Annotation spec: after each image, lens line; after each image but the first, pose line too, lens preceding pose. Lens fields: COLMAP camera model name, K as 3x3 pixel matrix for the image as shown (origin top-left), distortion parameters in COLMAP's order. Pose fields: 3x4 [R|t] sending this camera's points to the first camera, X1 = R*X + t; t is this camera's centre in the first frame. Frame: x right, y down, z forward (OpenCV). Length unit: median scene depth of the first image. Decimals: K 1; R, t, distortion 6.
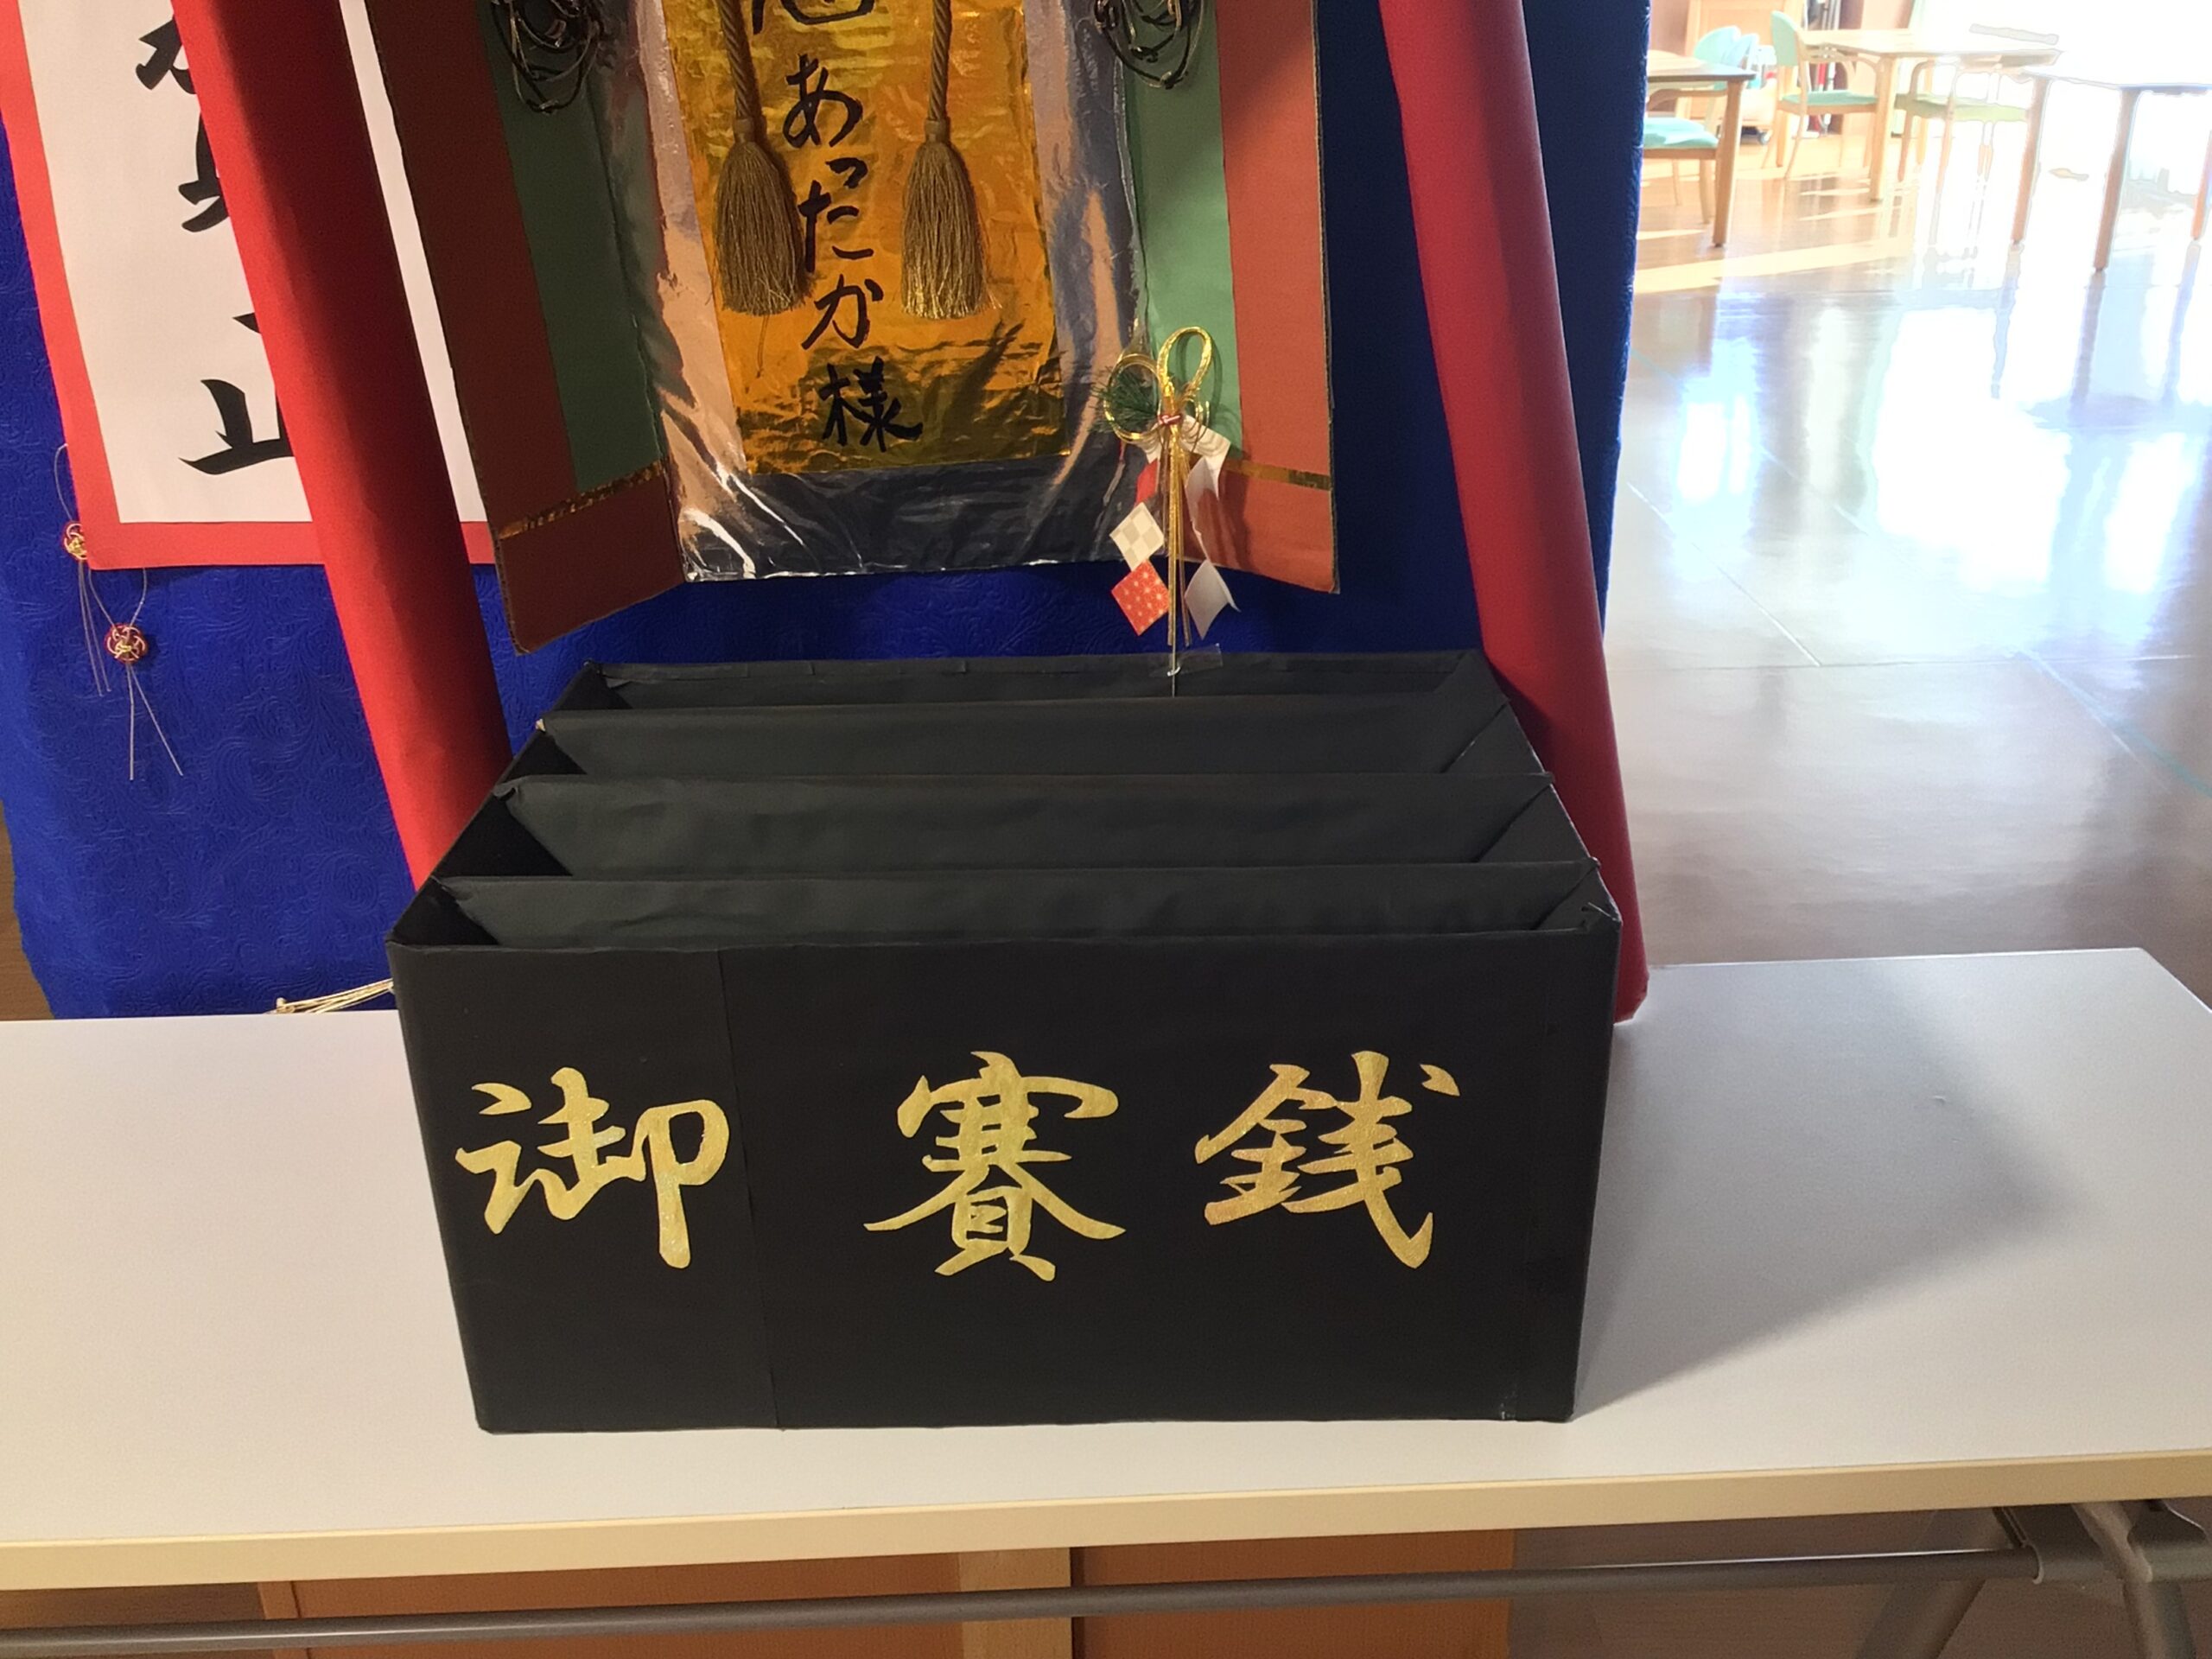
lens RADIAL K [[1983.4, 0, 1106.0], [0, 1983.4, 829.5], [0, 0, 1]] dist [-0.068750, -0.008998]
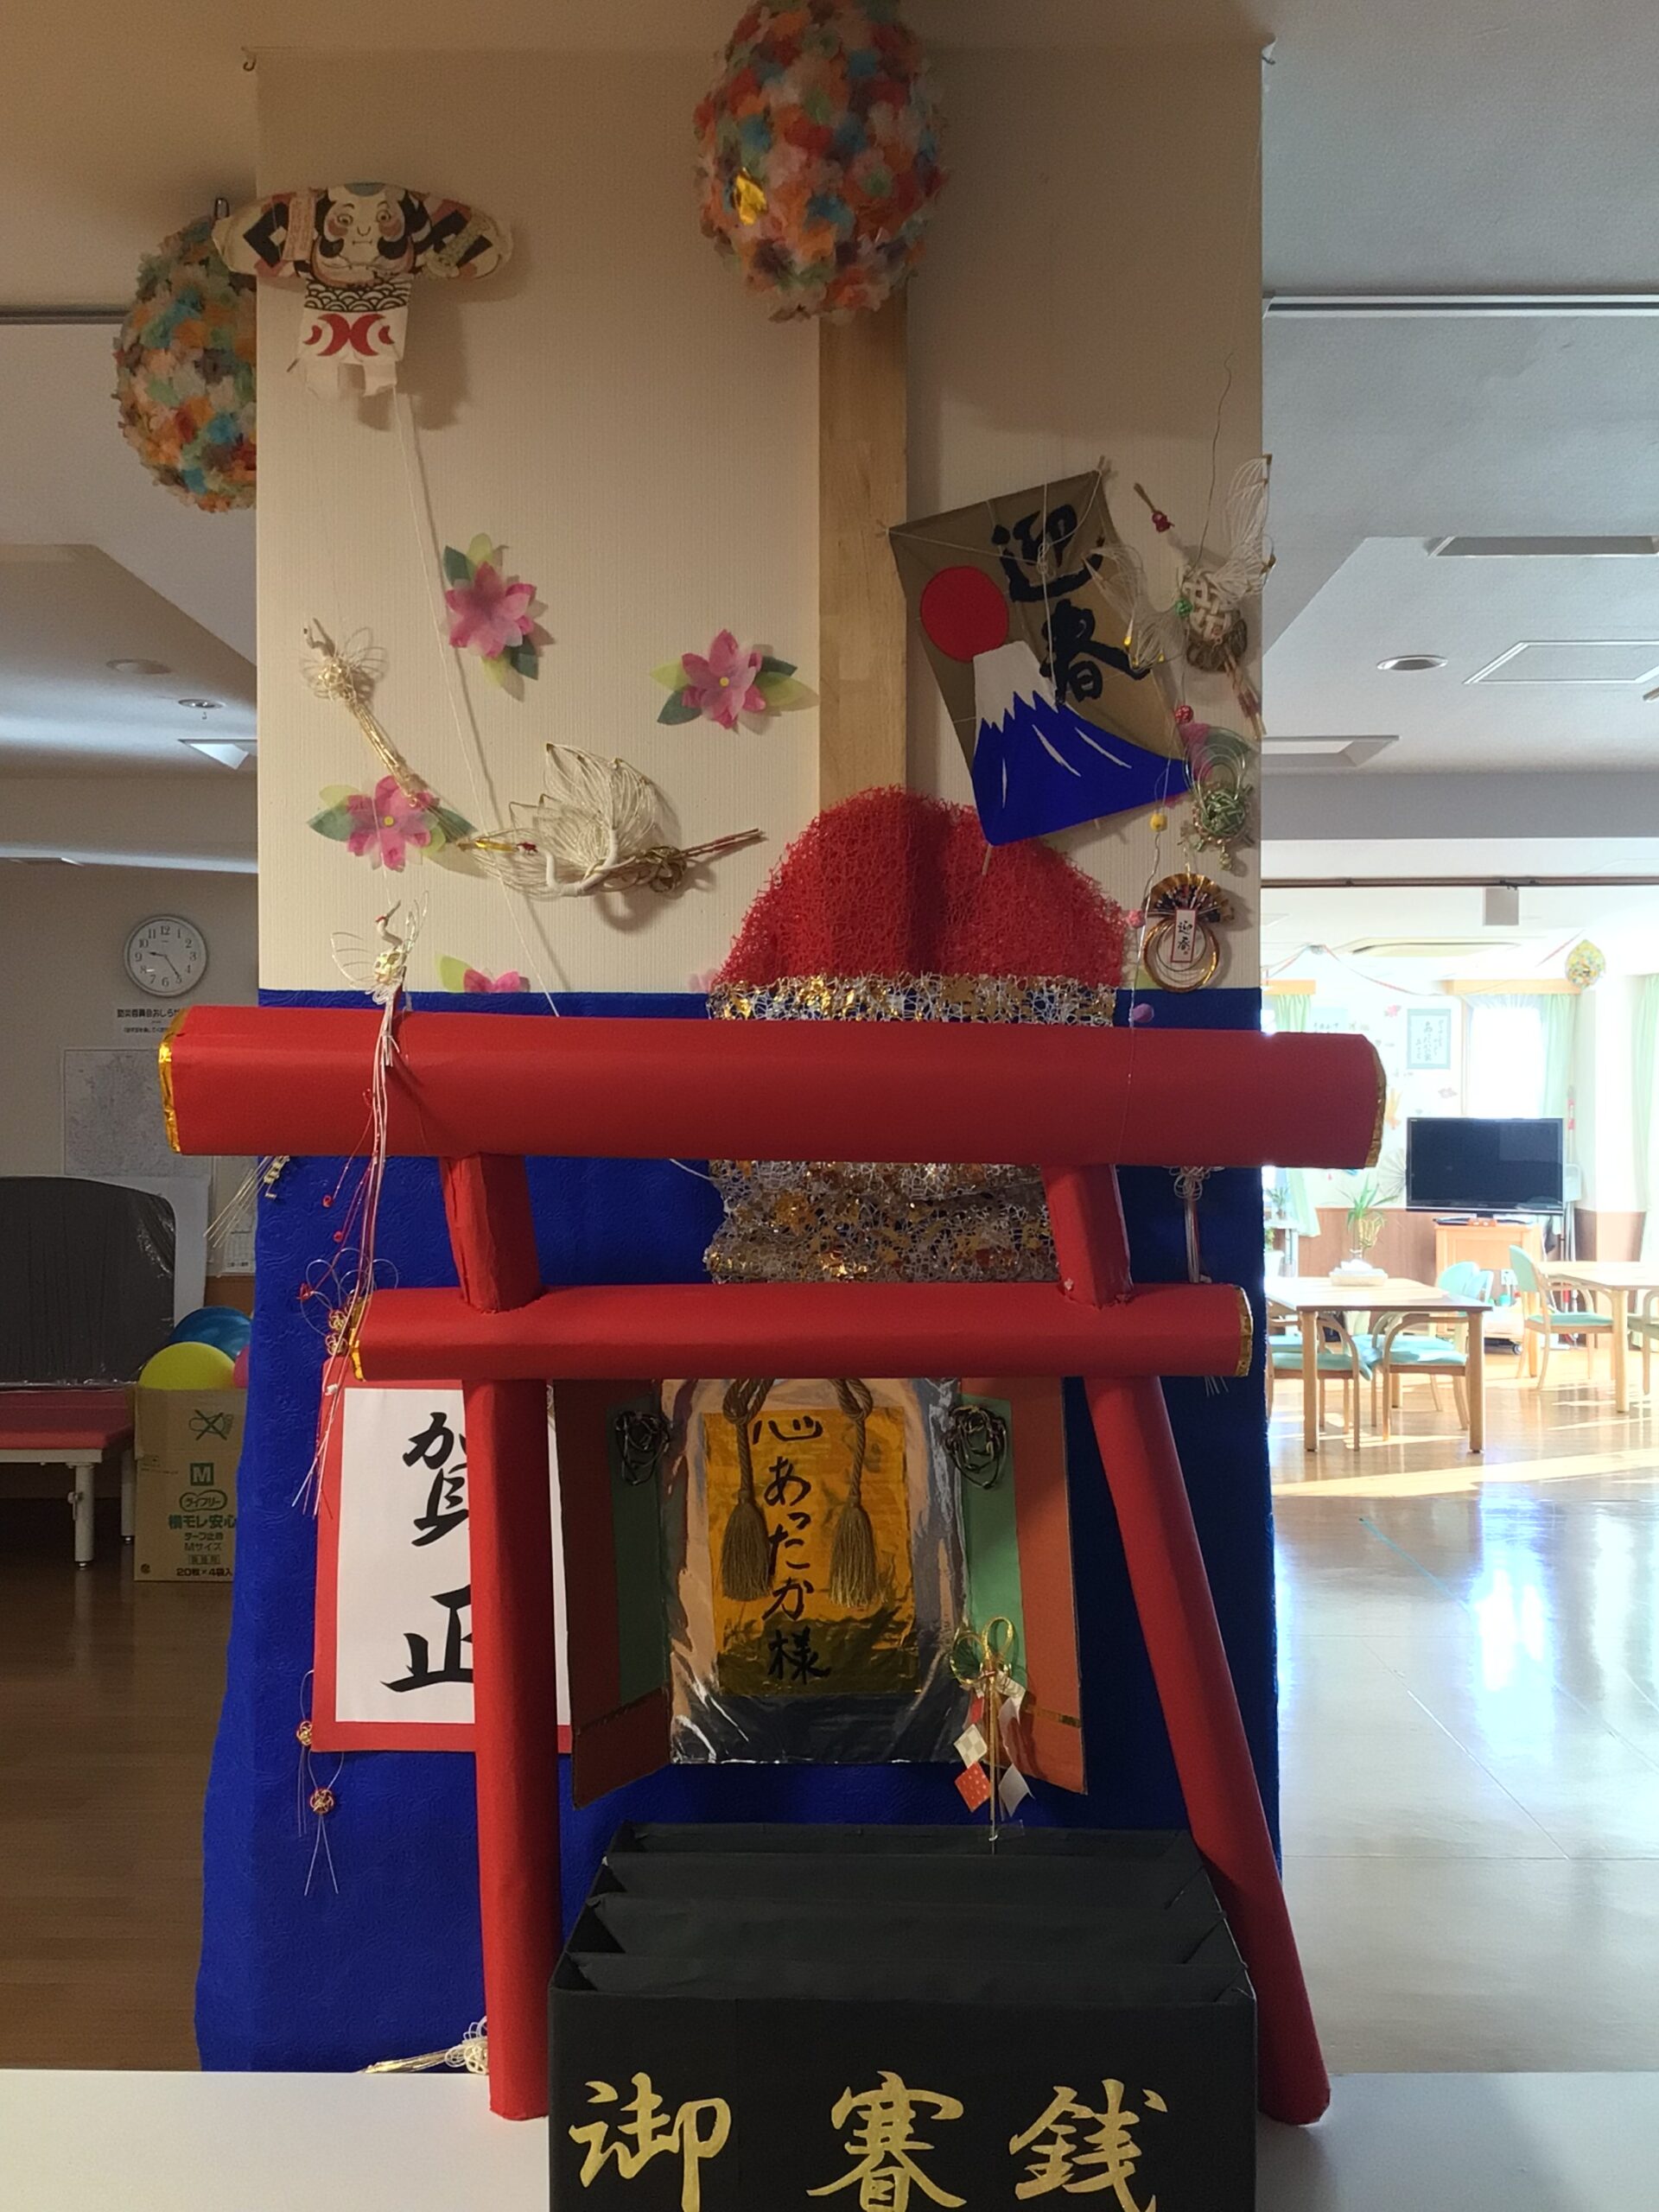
lens RADIAL K [[2014.9, 0, 829.6], [0, 2014.9, 1131.9], [0, 0, 1]] dist [0.129714, -0.230952]
pose [[0.999166, 0.016376, -0.037403, -0.054468], [-0.030205, 0.912822, -0.407239, 0.090677], [0.027473, 0.408029, 0.912556, -0.908221]]
